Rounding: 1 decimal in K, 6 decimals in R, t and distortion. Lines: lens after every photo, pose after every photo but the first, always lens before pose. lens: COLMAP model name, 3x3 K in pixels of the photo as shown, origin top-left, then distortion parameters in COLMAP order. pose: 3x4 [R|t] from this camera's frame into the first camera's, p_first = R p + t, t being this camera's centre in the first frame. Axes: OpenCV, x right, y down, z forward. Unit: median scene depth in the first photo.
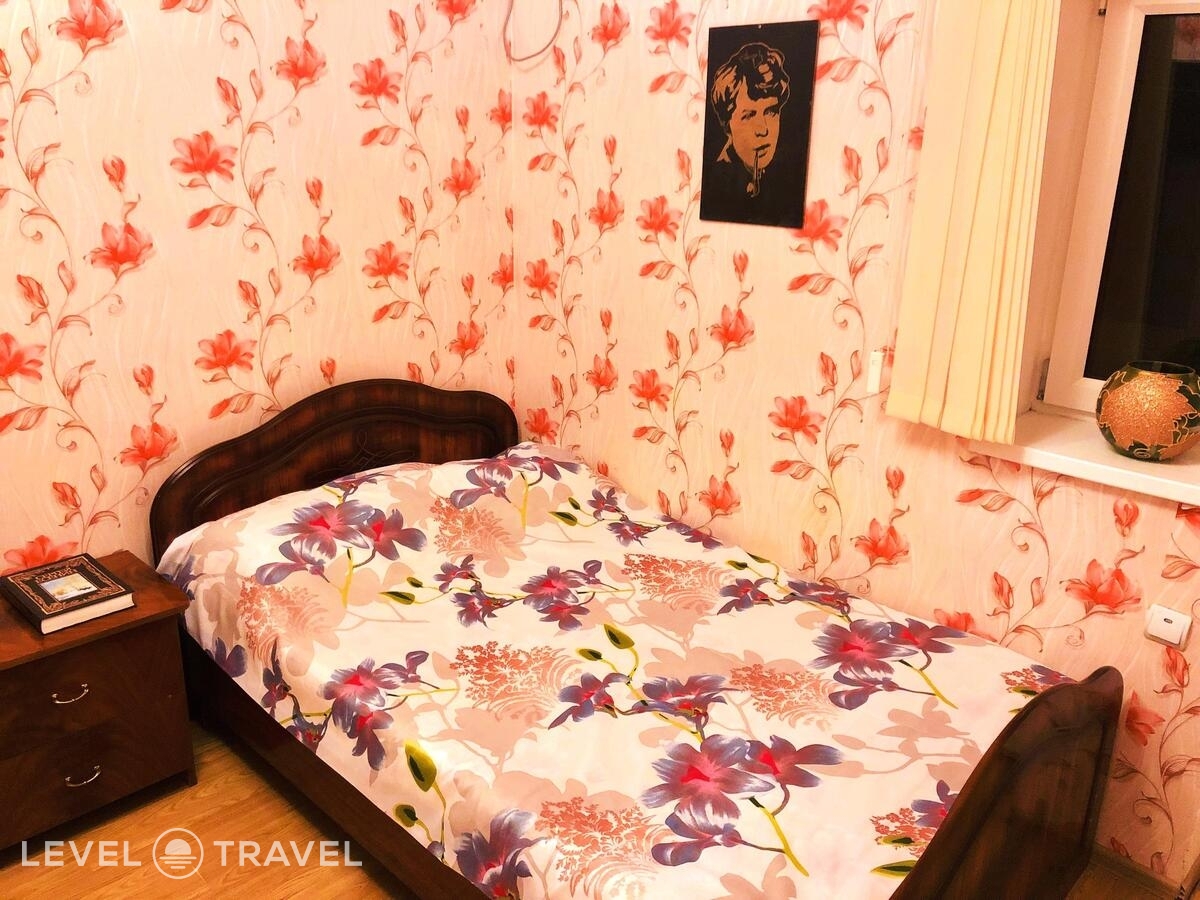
lens RADIAL K [[982.9, 0, 607.6], [0, 982.9, 449.4], [0, 0, 1]] dist [0.025659, -0.011558]
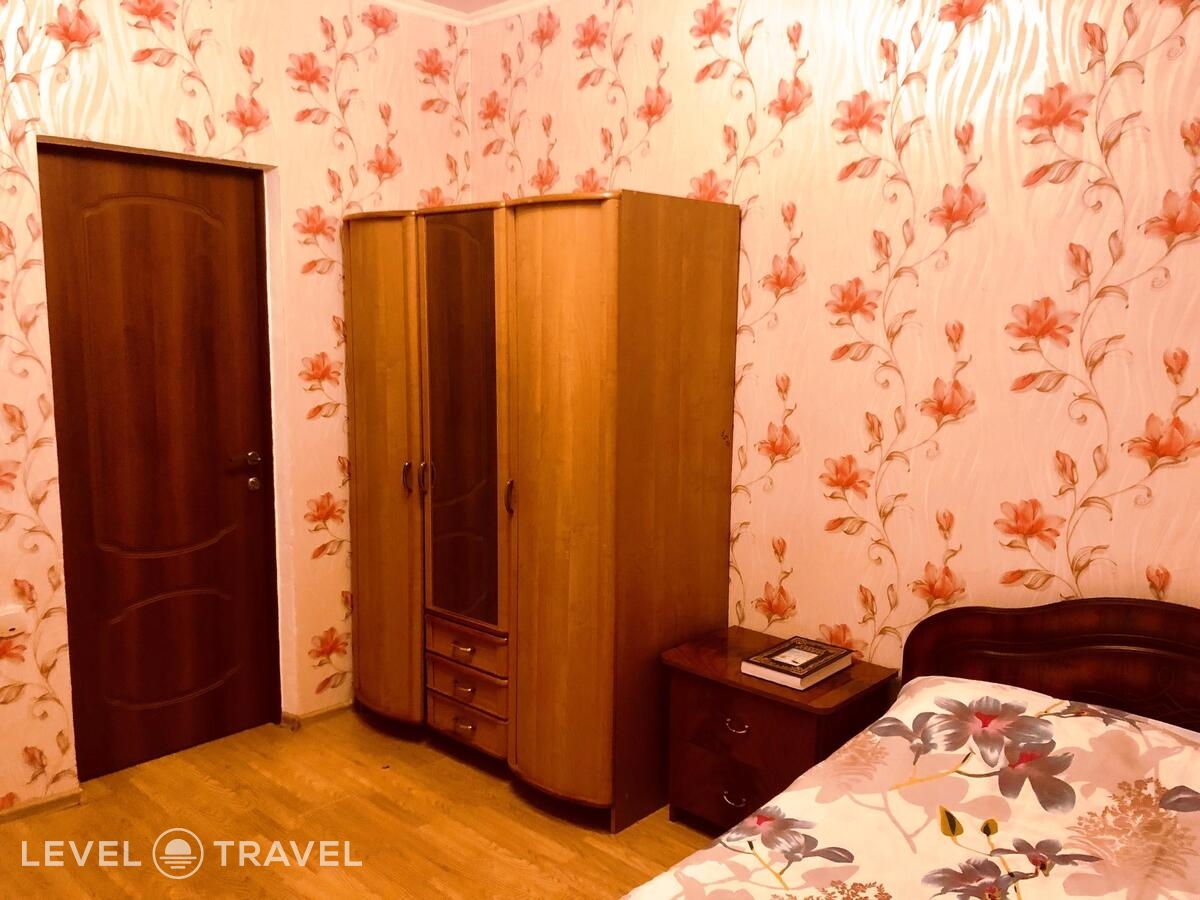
lens RADIAL K [[982.9, 0, 607.6], [0, 982.9, 449.4], [0, 0, 1]] dist [0.025659, -0.011558]
pose [[0.015347, 0.109628, -0.993854, 0.570634], [-0.327063, 0.939842, 0.098620, -0.132011], [0.944878, 0.323540, 0.050279, 0.579960]]
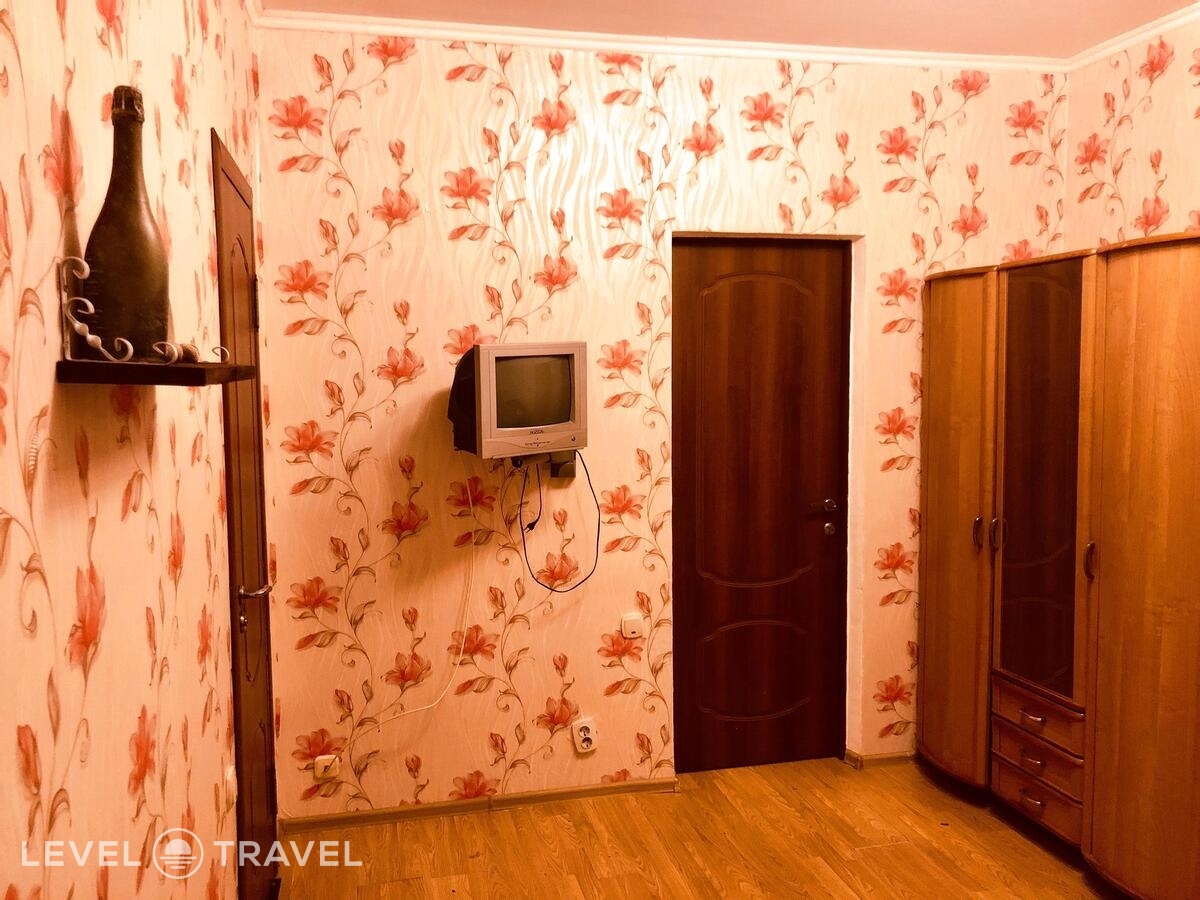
lens RADIAL K [[982.9, 0, 607.6], [0, 982.9, 449.4], [0, 0, 1]] dist [0.025659, -0.011558]
pose [[-0.533606, 0.046235, -0.844468, 0.597043], [-0.271630, 0.936234, 0.222899, -0.136628], [0.800925, 0.348323, -0.487021, 0.595168]]
